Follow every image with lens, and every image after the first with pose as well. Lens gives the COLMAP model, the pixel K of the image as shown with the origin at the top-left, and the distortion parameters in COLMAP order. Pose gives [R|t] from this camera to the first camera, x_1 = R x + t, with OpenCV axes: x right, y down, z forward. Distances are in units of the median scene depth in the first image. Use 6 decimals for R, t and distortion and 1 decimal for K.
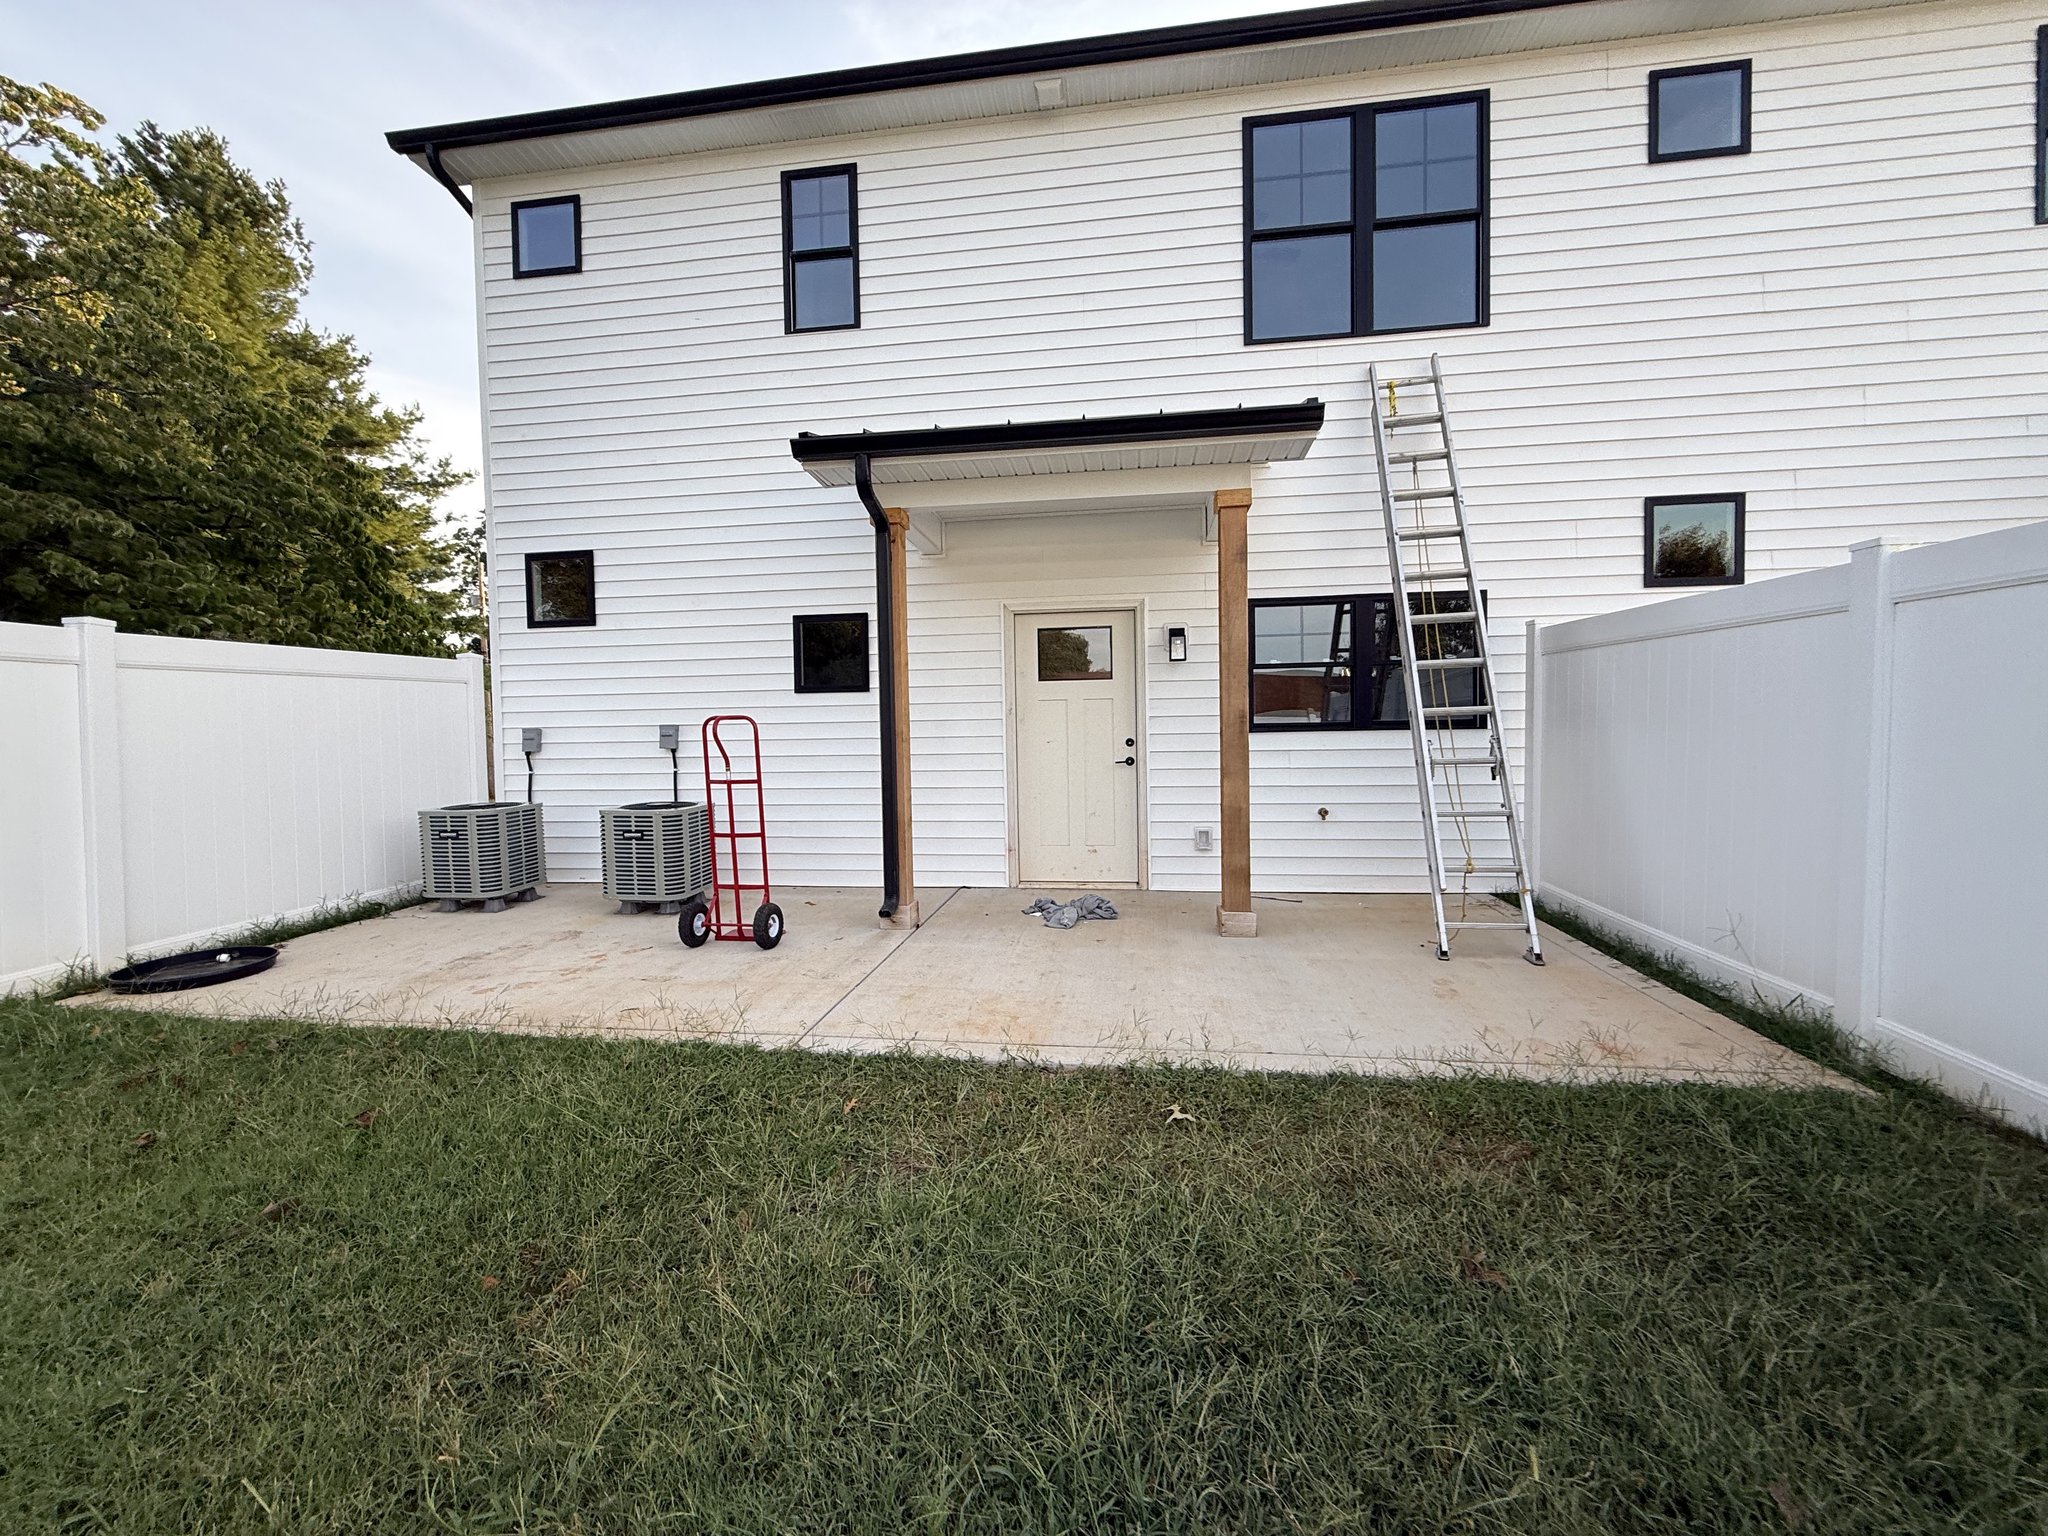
lens RADIAL K [[833.8, 0, 1030.4], [0, 833.8, 769.2], [0, 0, 1]] dist [0.001619, 0.000005]
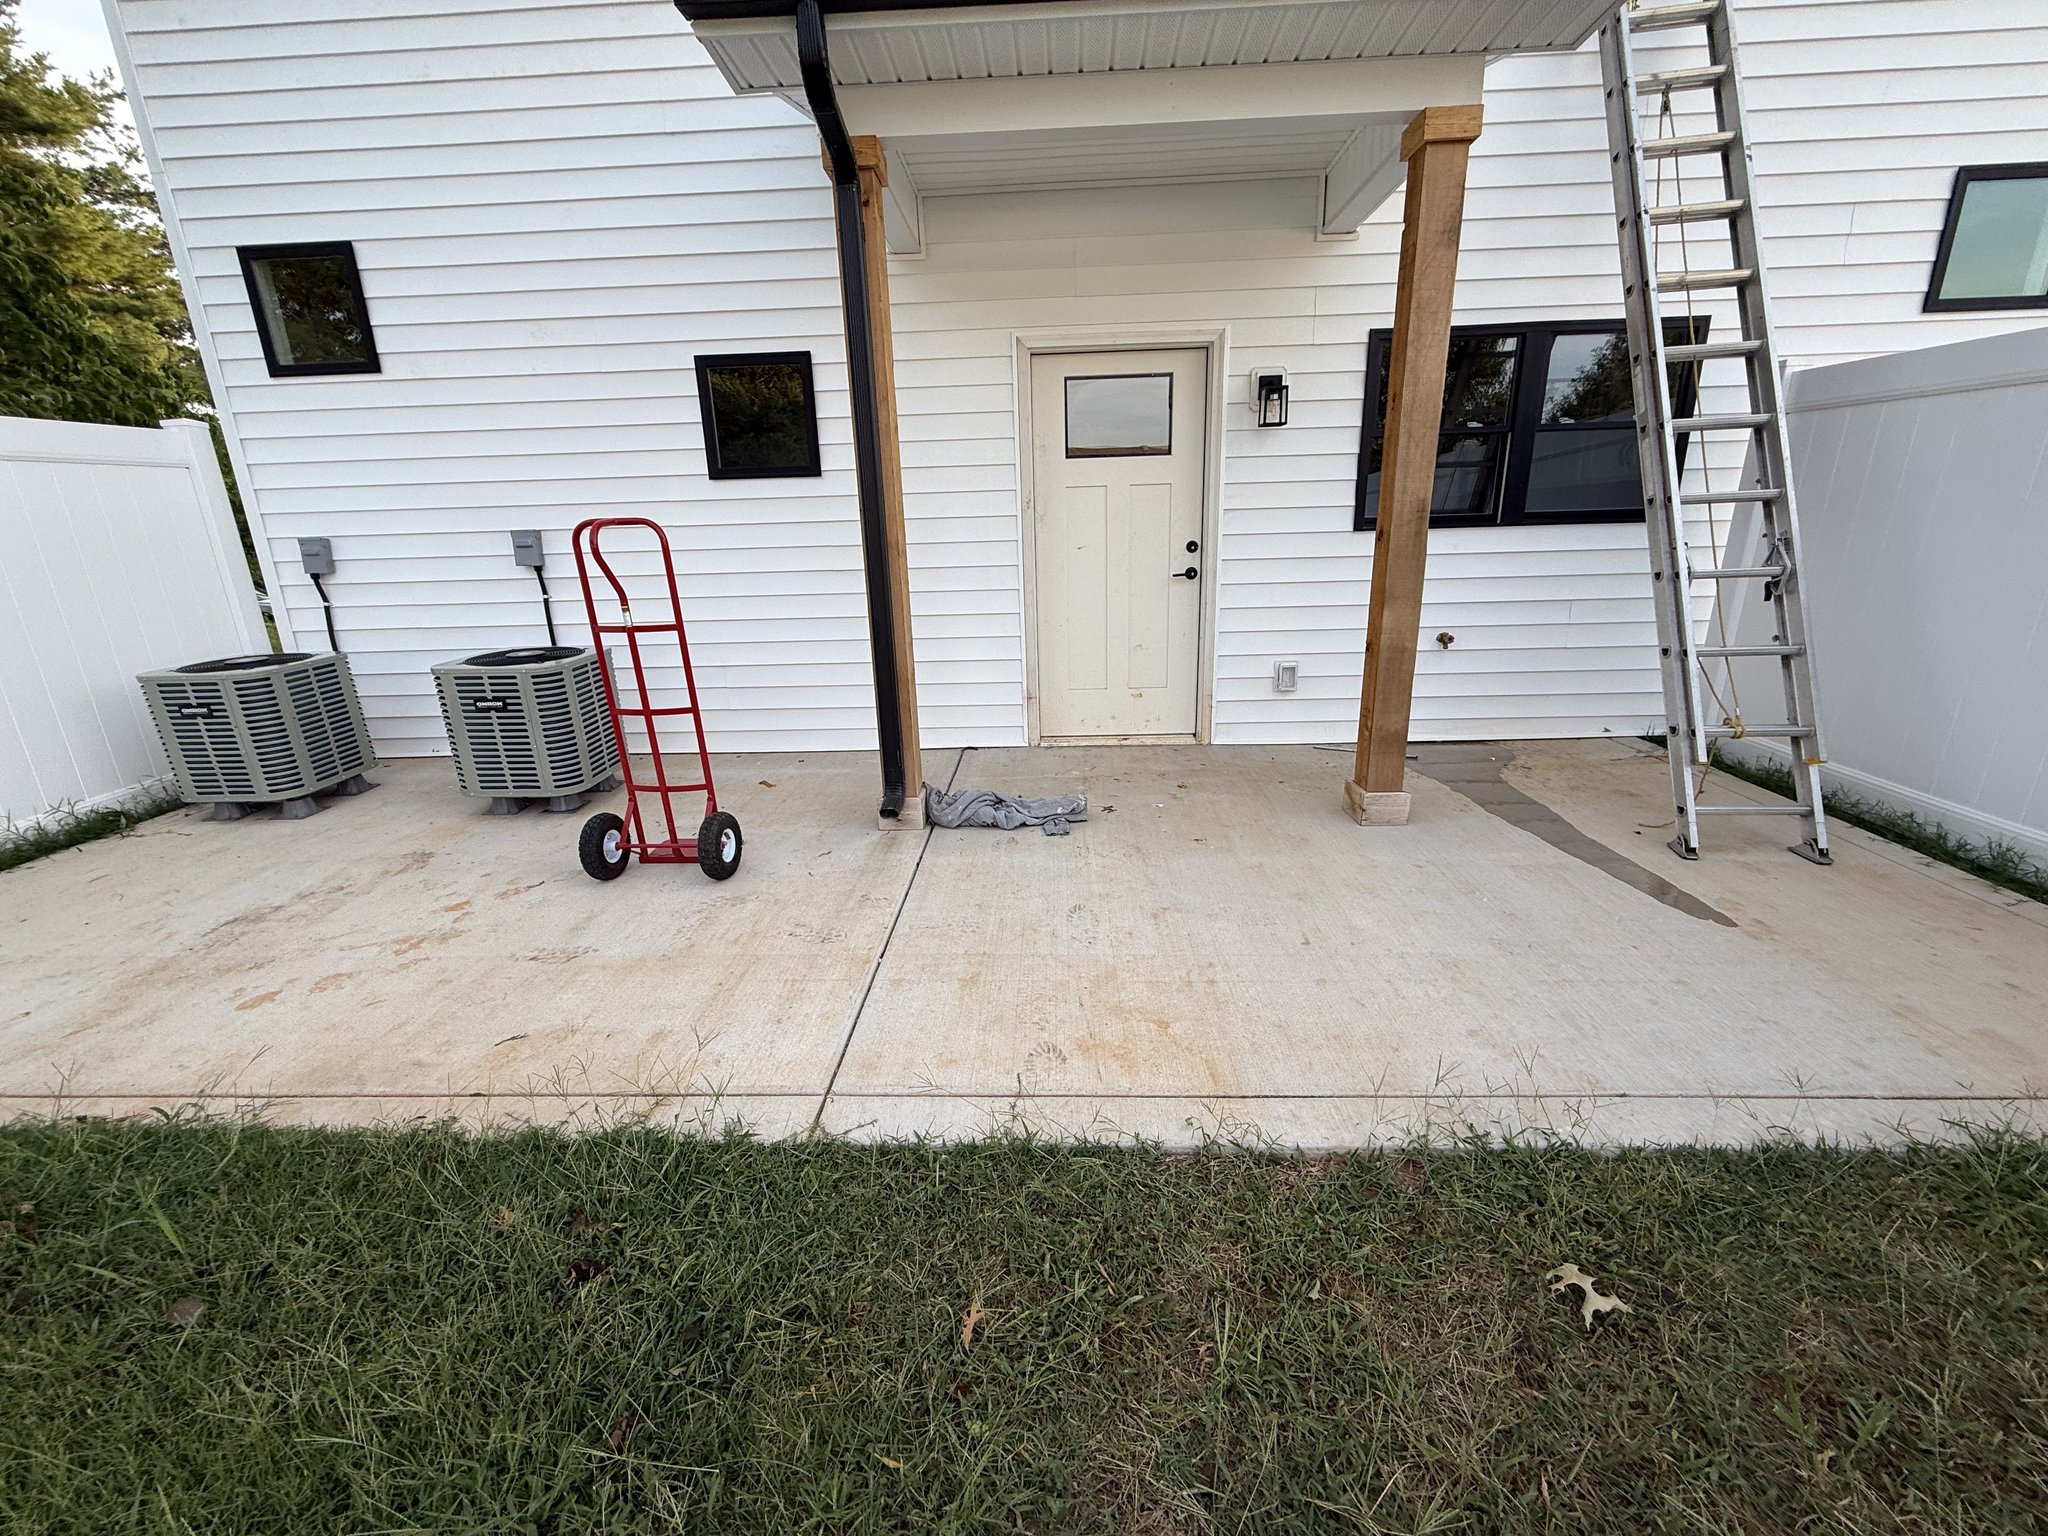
lens RADIAL K [[833.8, 0, 1030.4], [0, 833.8, 769.2], [0, 0, 1]] dist [0.001619, 0.000005]
pose [[0.994918, -0.040902, 0.092006, -0.106191], [0.017581, 0.970306, 0.241242, -0.024218], [-0.099141, -0.238399, 0.966094, 0.290556]]
